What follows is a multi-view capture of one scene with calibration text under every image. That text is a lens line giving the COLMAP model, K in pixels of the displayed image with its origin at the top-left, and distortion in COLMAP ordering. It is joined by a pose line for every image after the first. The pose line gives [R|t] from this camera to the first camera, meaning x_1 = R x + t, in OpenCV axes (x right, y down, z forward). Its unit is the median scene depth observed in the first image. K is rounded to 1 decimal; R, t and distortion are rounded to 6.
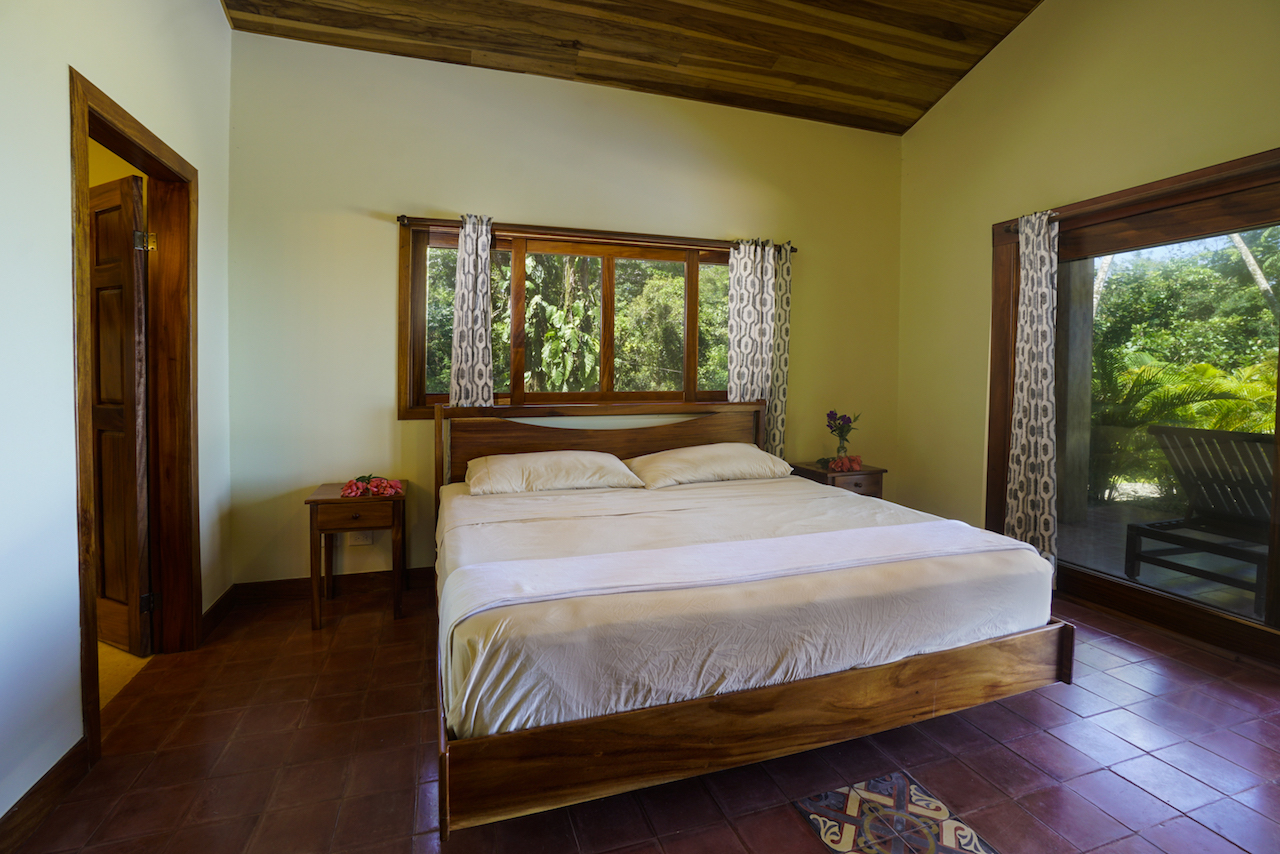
lens RADIAL K [[563.7, 0, 656.4], [0, 563.7, 386.3], [0, 0, 1]] dist [-0.040917, 0.006930]
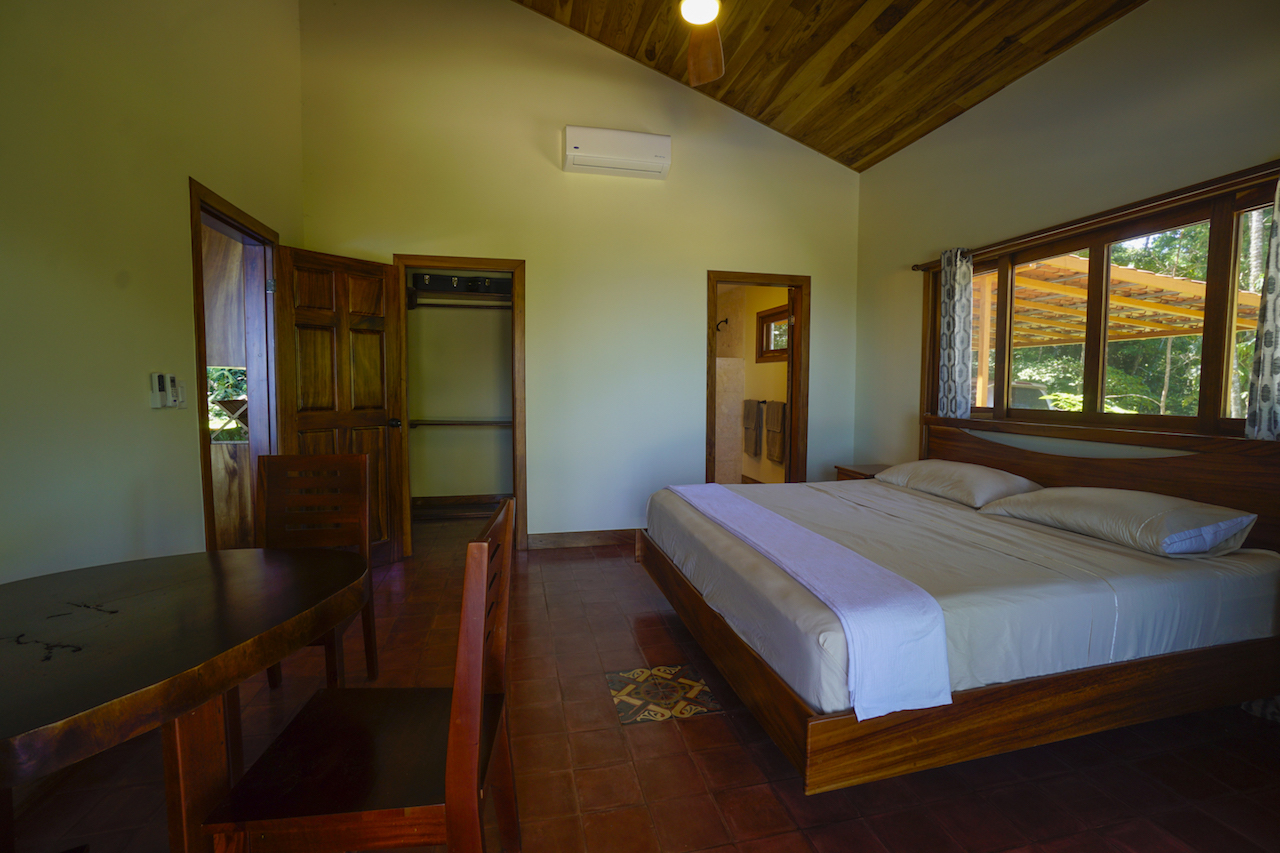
lens RADIAL K [[563.7, 0, 640.0], [0, 563.7, 425.1], [0, 0, 1]] dist [-0.040917, 0.006930]
pose [[-0.088719, 0.066914, -0.993807, 0.931377], [-0.023414, 0.997325, 0.069242, -0.013270], [0.995782, 0.029412, -0.086915, 0.504386]]
